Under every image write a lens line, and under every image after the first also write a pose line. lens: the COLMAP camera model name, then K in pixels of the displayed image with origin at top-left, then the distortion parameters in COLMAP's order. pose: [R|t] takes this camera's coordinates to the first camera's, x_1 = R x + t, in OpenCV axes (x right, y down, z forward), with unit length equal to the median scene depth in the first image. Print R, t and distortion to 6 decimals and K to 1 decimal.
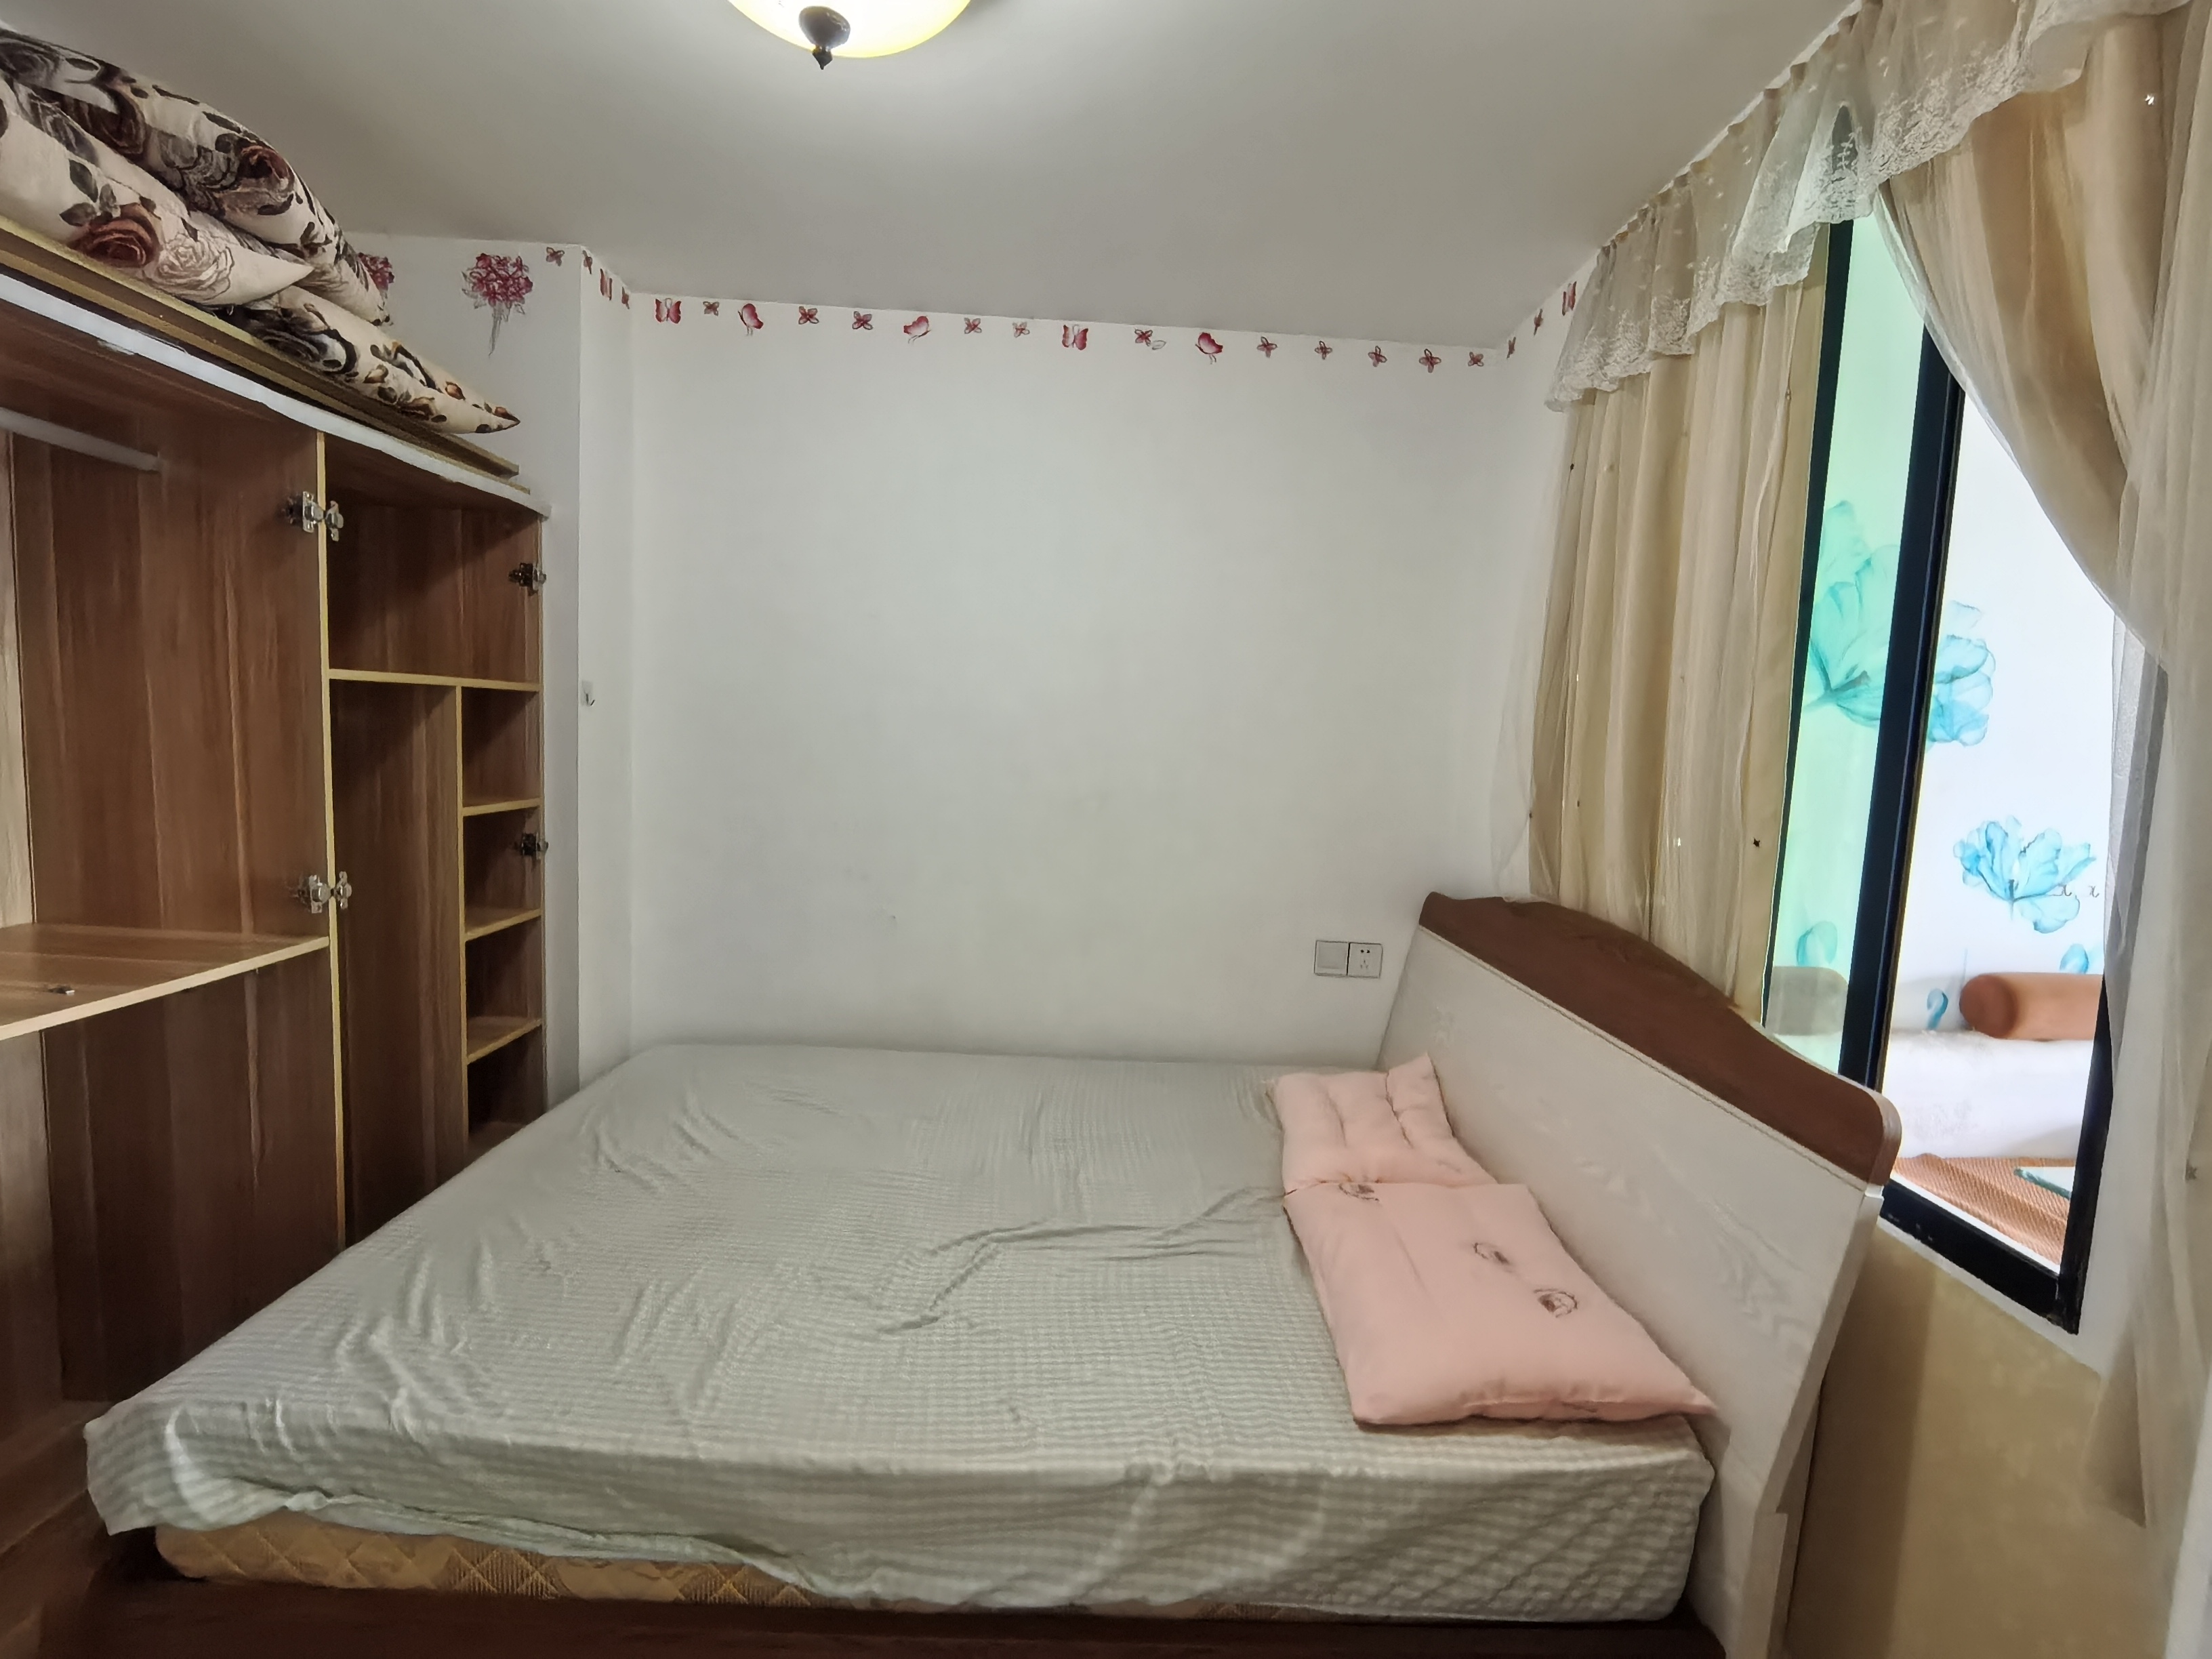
lens RADIAL K [[1035.3, 0, 1106.0], [0, 1035.3, 829.5], [0, 0, 1]] dist [0.000269, -0.003954]
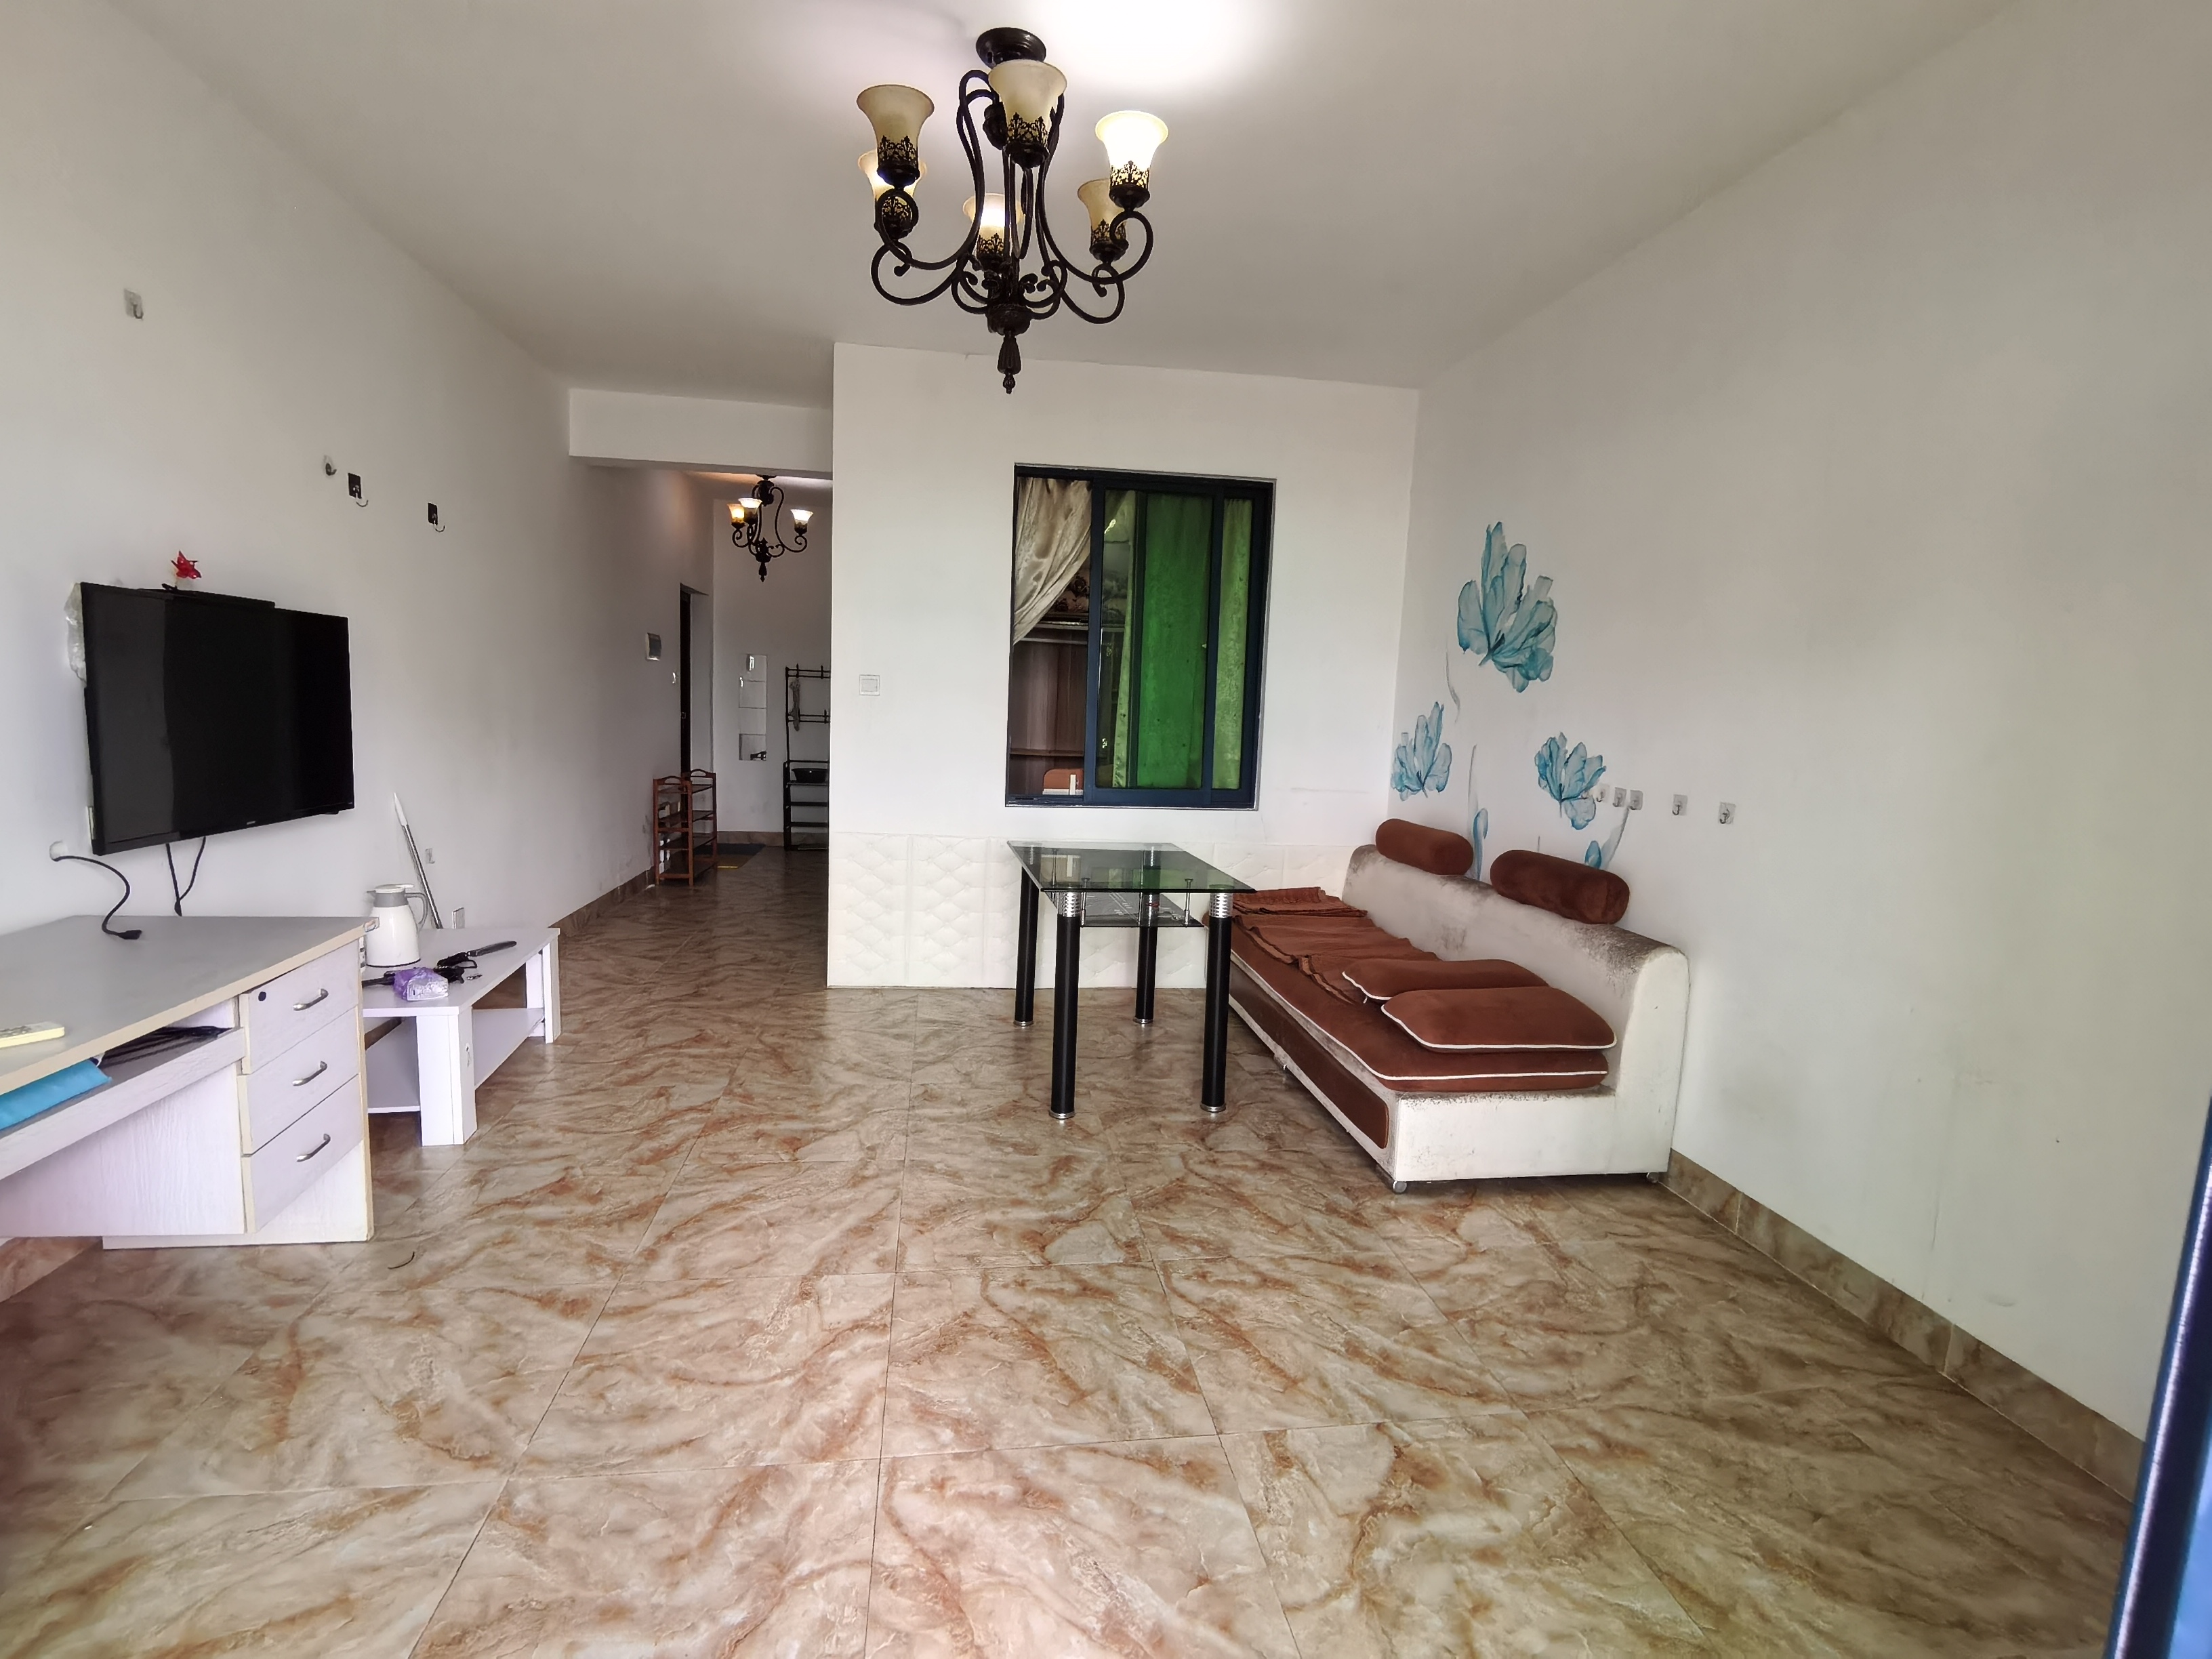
lens RADIAL K [[1035.3, 0, 1106.0], [0, 1035.3, 829.5], [0, 0, 1]] dist [0.000269, -0.003954]
pose [[0.135165, 0.078490, -0.987709, 4.160687], [-0.129874, 0.989660, 0.060873, 0.199617], [0.982274, 0.120050, 0.143961, 0.549442]]
